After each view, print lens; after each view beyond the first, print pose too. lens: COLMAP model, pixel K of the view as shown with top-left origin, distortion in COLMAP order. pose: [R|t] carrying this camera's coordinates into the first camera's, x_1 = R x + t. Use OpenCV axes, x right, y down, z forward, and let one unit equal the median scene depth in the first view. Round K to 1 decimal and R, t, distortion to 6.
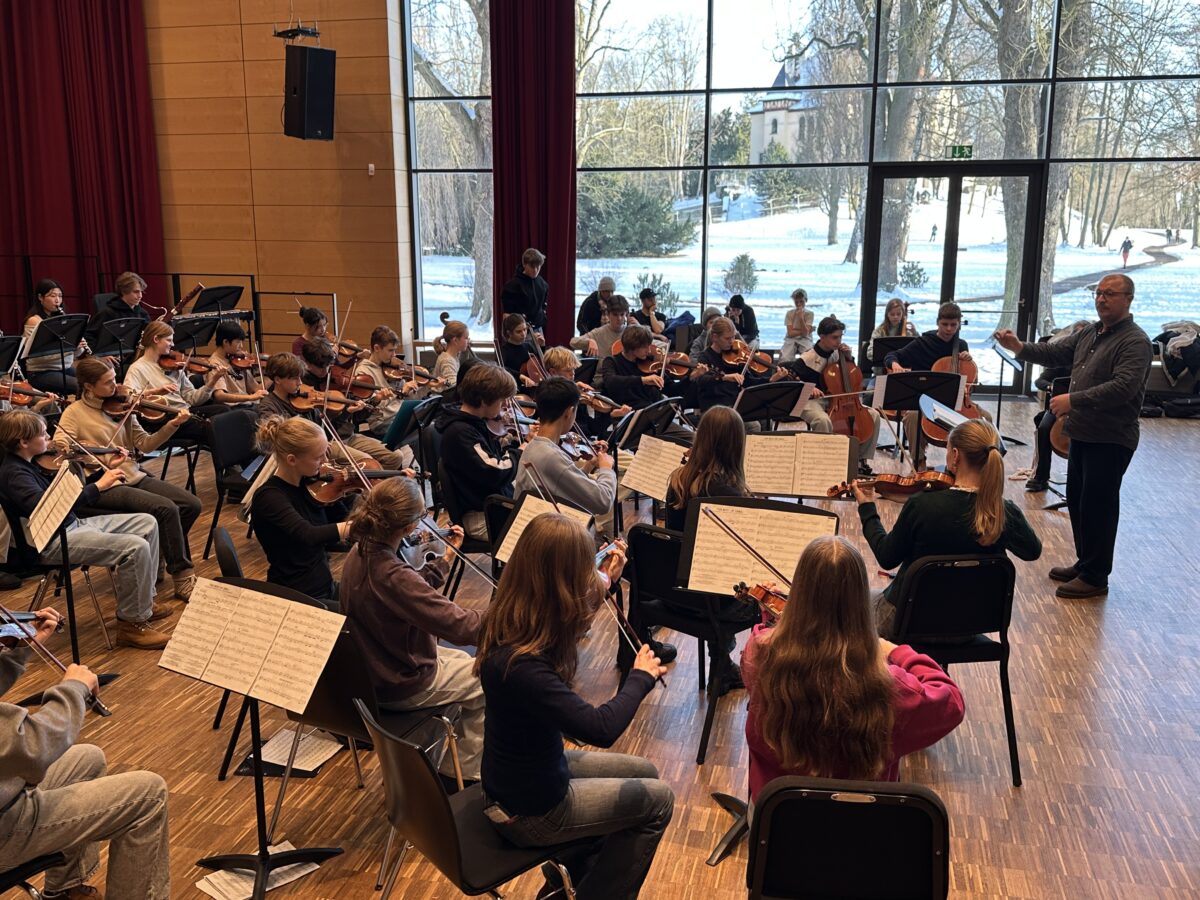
lens RADIAL K [[1145.8, 0, 600.0], [0, 1145.8, 450.0], [0, 0, 1]] dist [0.234308, -0.515361]
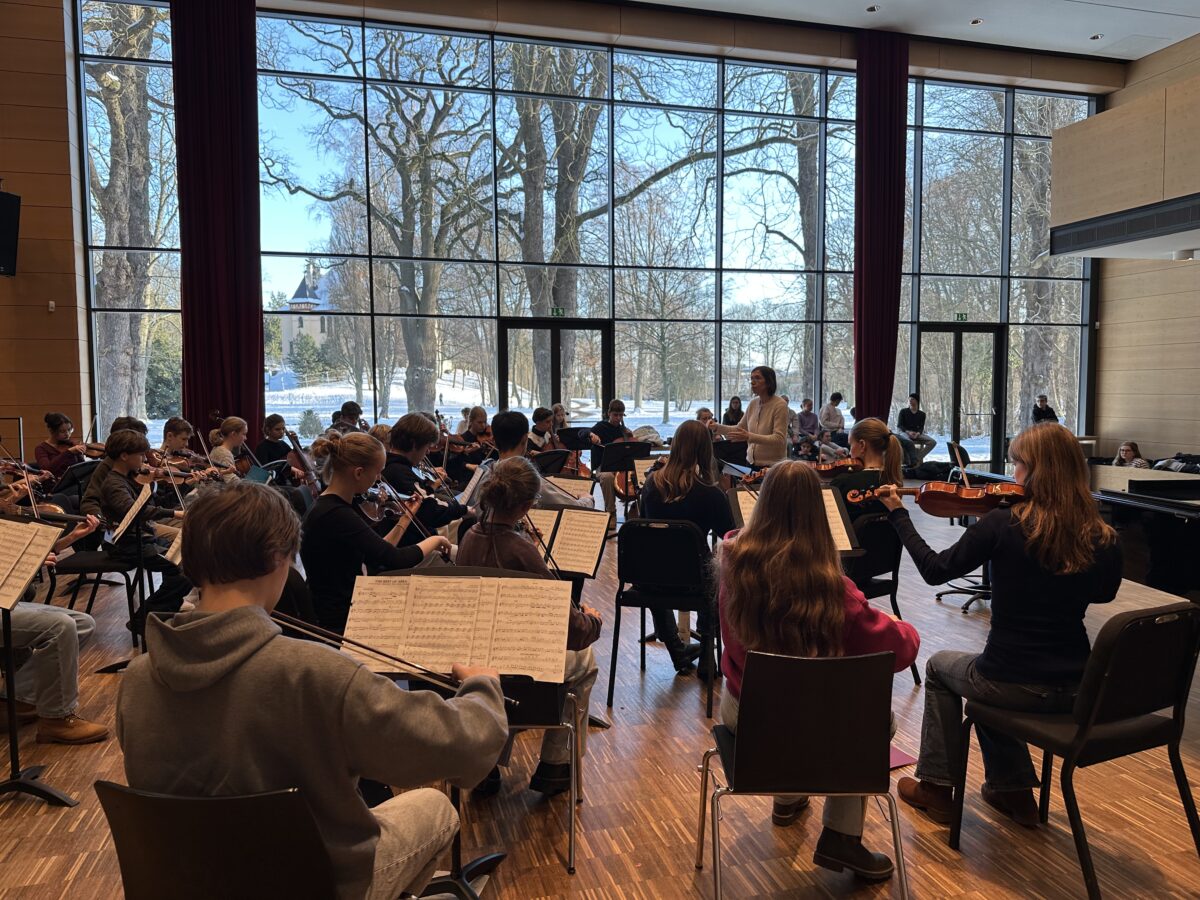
lens RADIAL K [[844.8, 0, 614.1], [0, 844.8, 444.9], [0, 0, 1]] dist [0.061827, -0.062670]
pose [[0.860047, -0.037077, 0.508867, -0.109930], [0.110325, 0.987275, -0.114528, 0.020392], [-0.498145, 0.154640, 0.853193, 0.078950]]
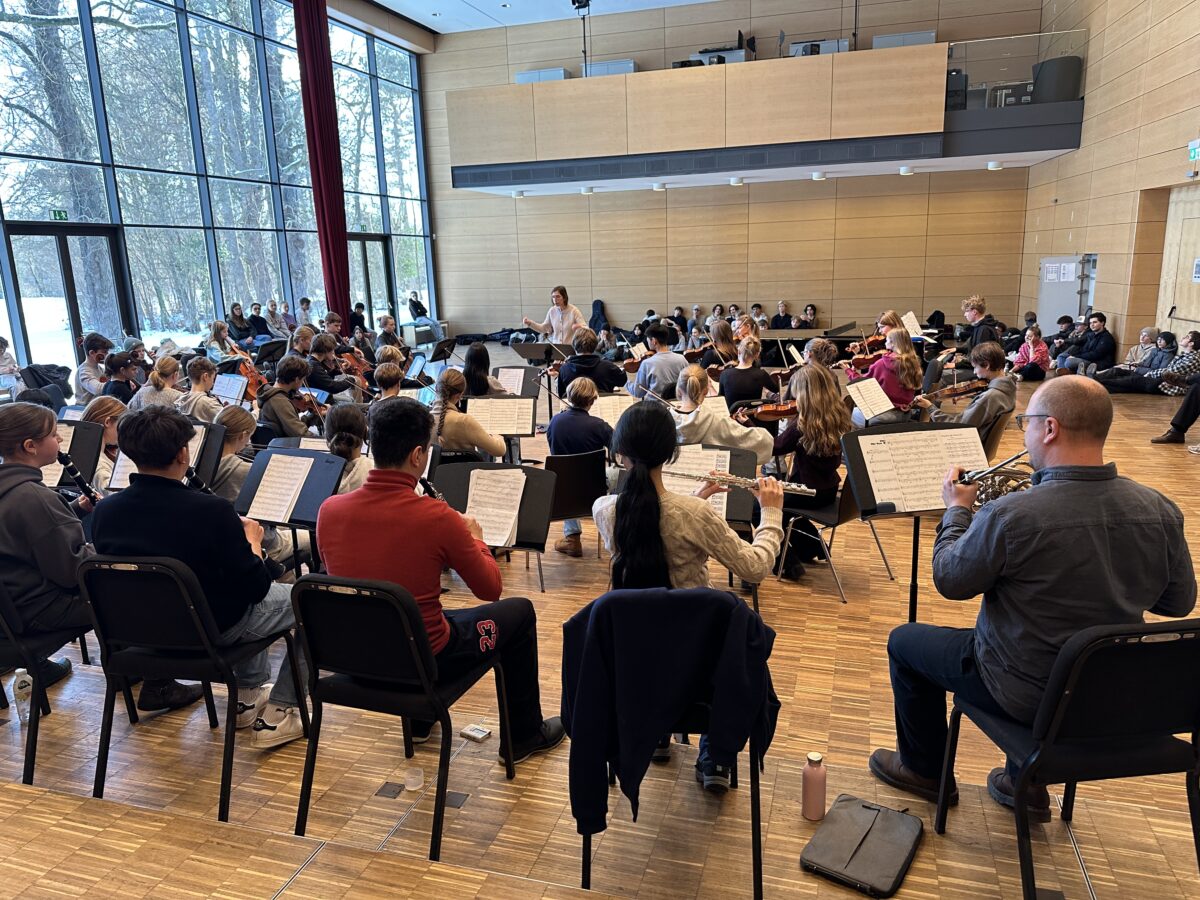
lens RADIAL K [[834.2, 0, 601.3], [0, 834.2, 468.7], [0, 0, 1]] dist [0.049191, -0.054118]
pose [[0.052041, -0.238359, 0.969782, -0.412569], [0.240057, 0.945609, 0.219535, -0.038228], [-0.969363, 0.221378, 0.106430, 0.273286]]
